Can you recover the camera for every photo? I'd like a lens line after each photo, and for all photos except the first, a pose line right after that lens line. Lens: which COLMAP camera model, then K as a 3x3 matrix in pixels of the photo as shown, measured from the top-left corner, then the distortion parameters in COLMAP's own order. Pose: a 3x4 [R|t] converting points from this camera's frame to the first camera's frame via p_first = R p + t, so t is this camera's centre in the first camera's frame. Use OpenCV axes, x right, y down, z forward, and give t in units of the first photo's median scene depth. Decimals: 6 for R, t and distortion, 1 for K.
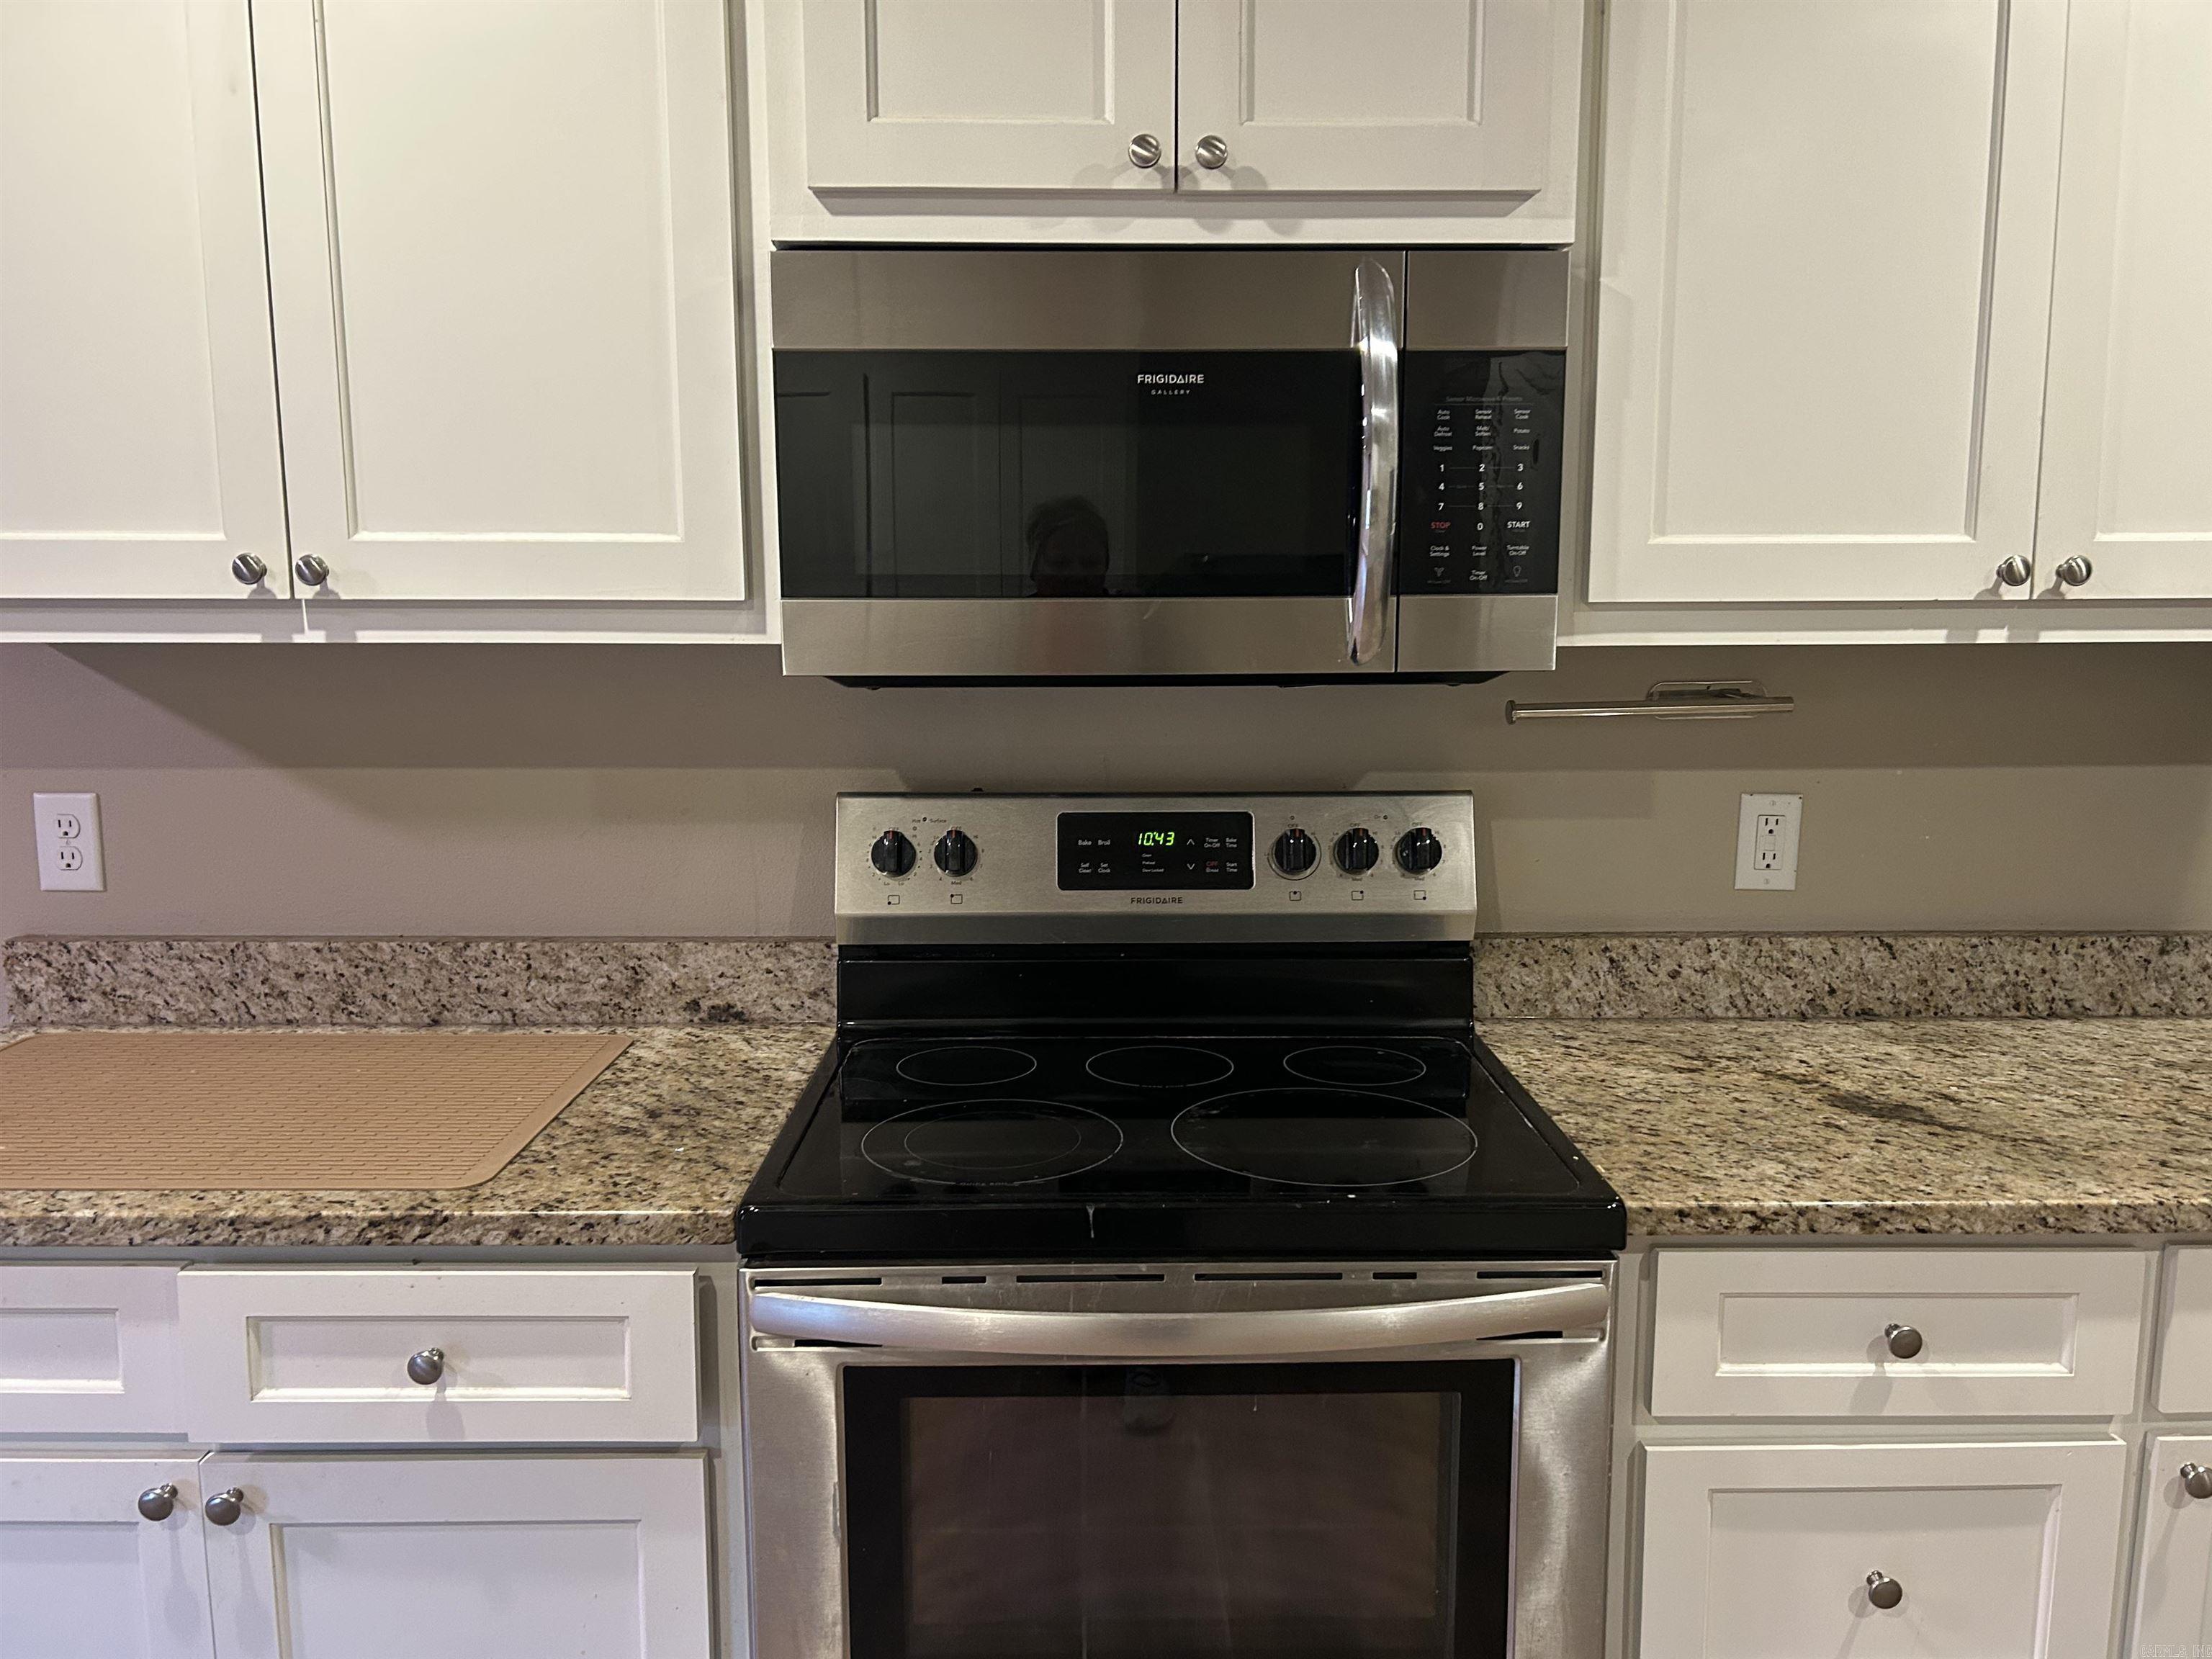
lens RADIAL K [[1692.5, 0, 1095.1], [0, 1692.5, 845.3], [0, 0, 1]] dist [0.036366, -0.056484]
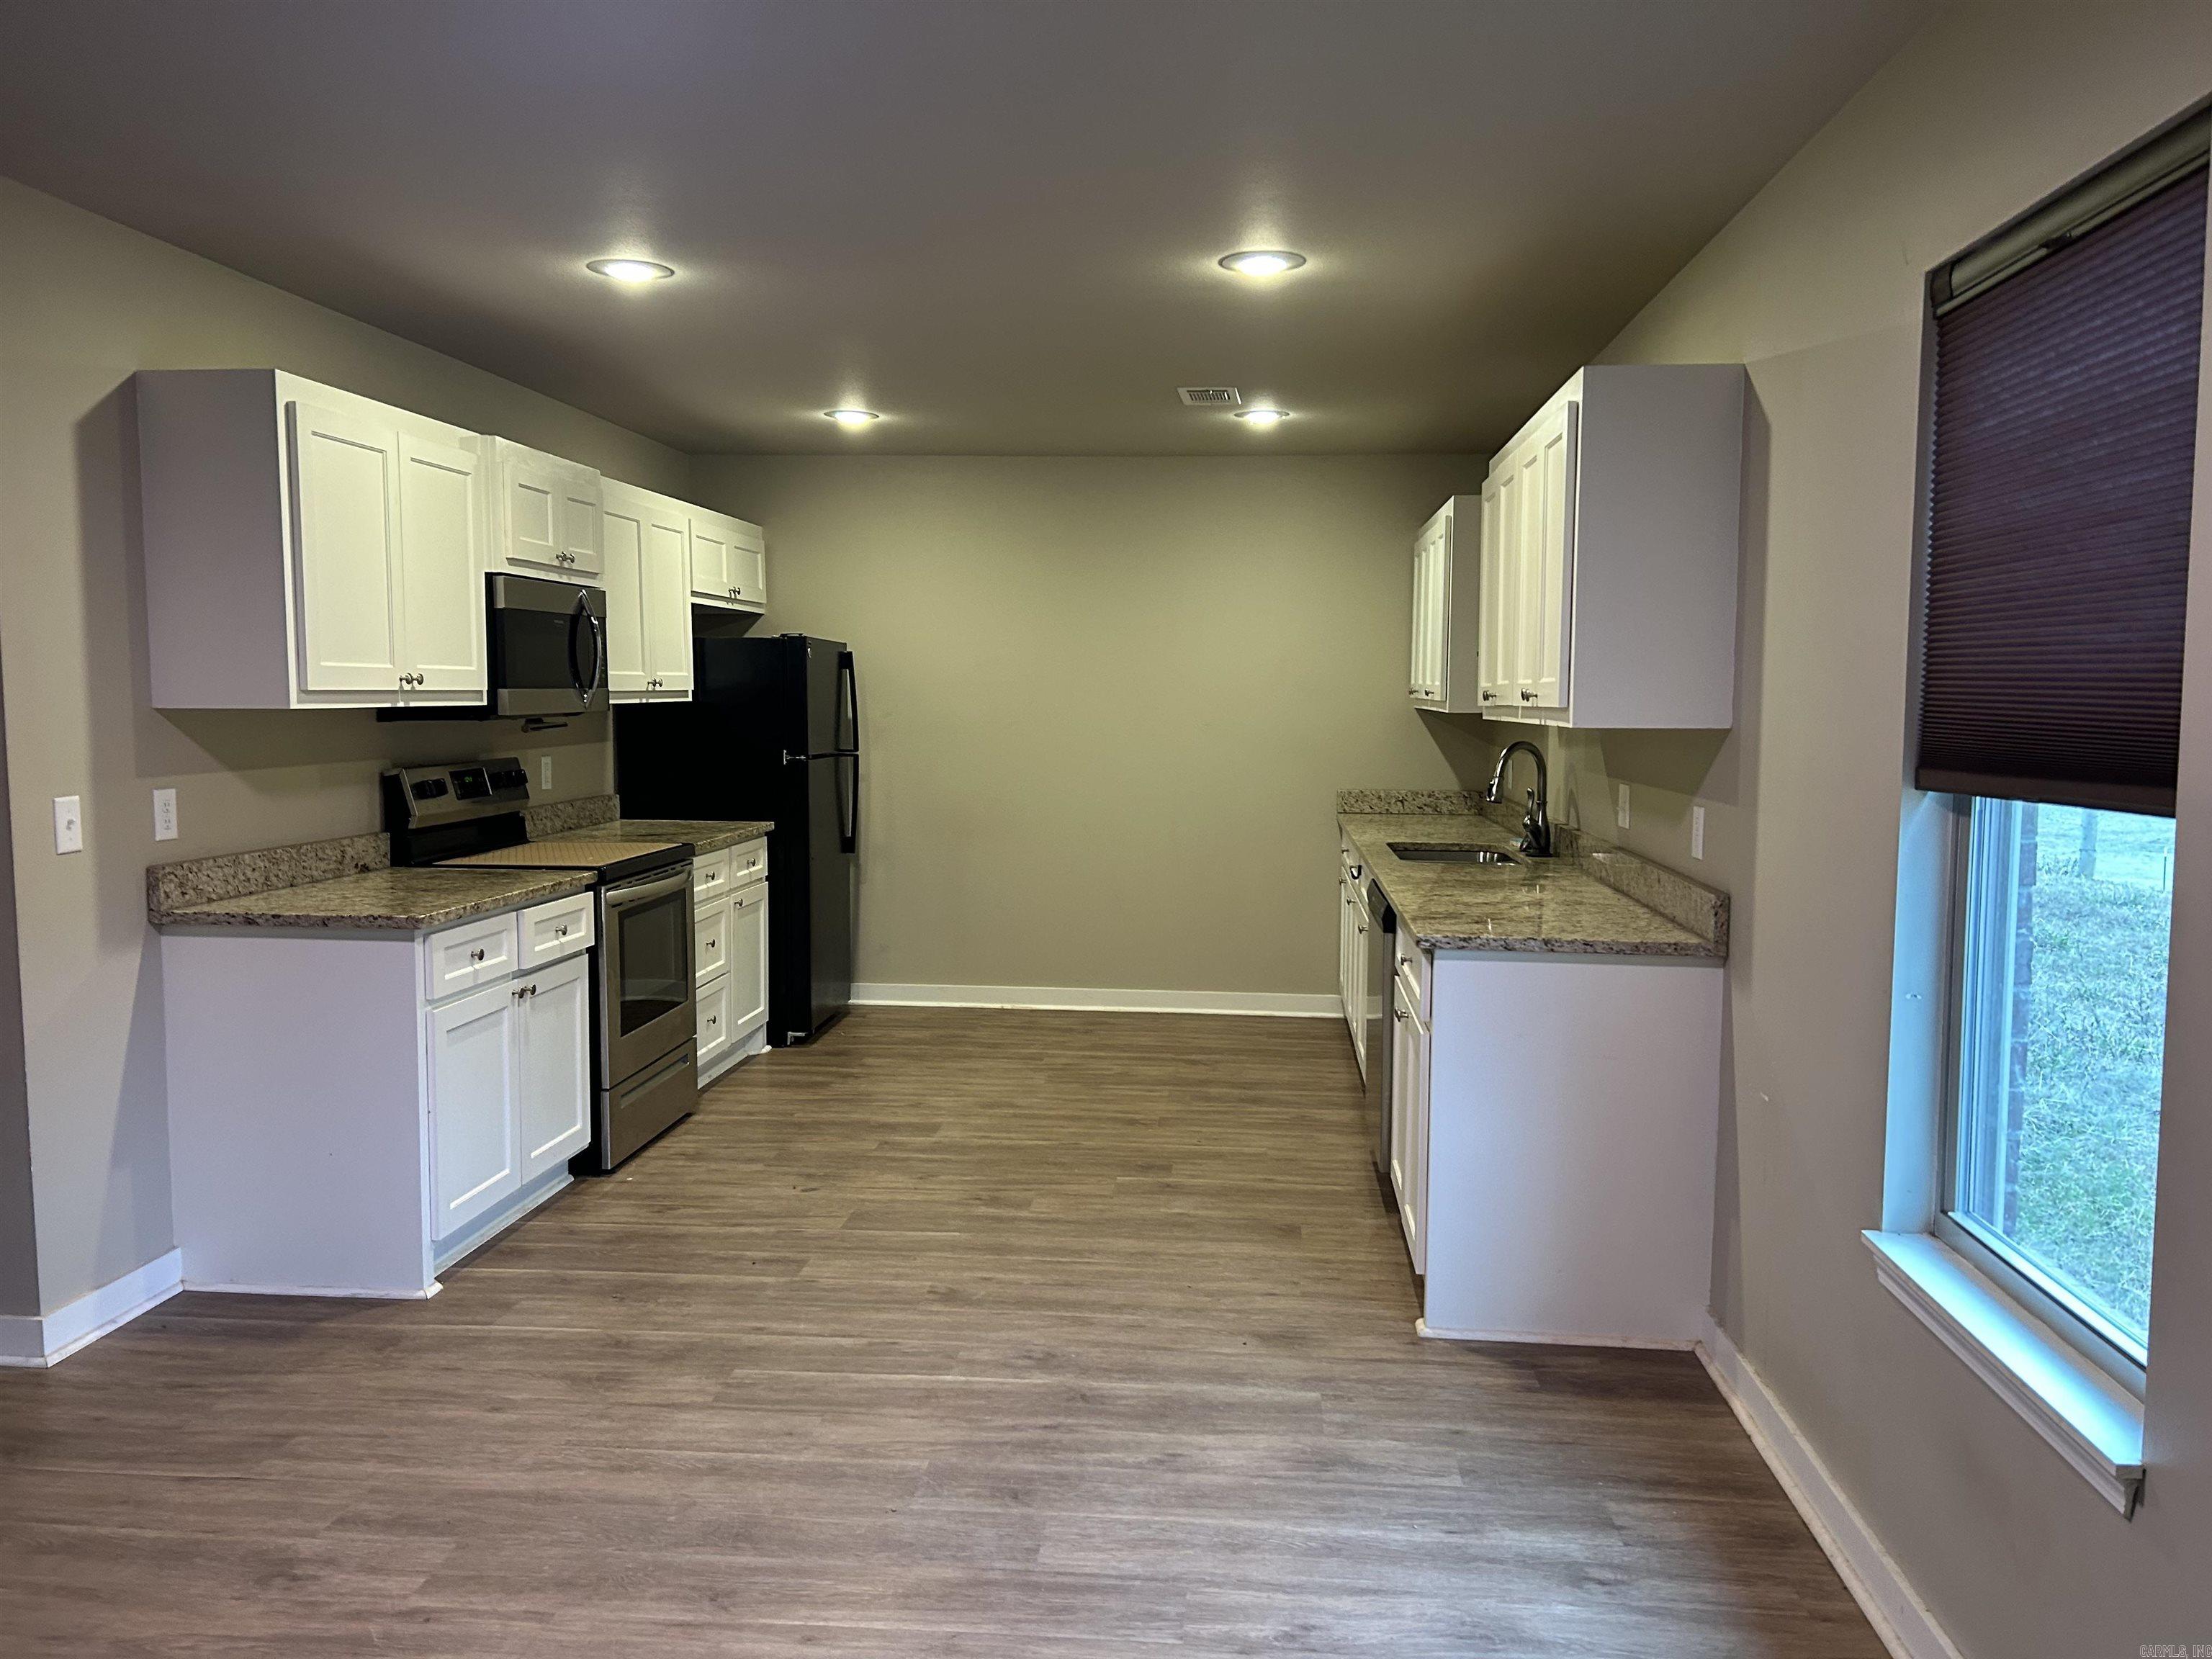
lens RADIAL K [[1692.5, 0, 1095.1], [0, 1692.5, 845.3], [0, 0, 1]] dist [0.036366, -0.056484]
pose [[0.114026, -0.089648, 0.989425, -2.482616], [0.146109, 0.986604, 0.072554, 0.048130], [-0.982675, 0.136291, 0.125597, -0.284401]]
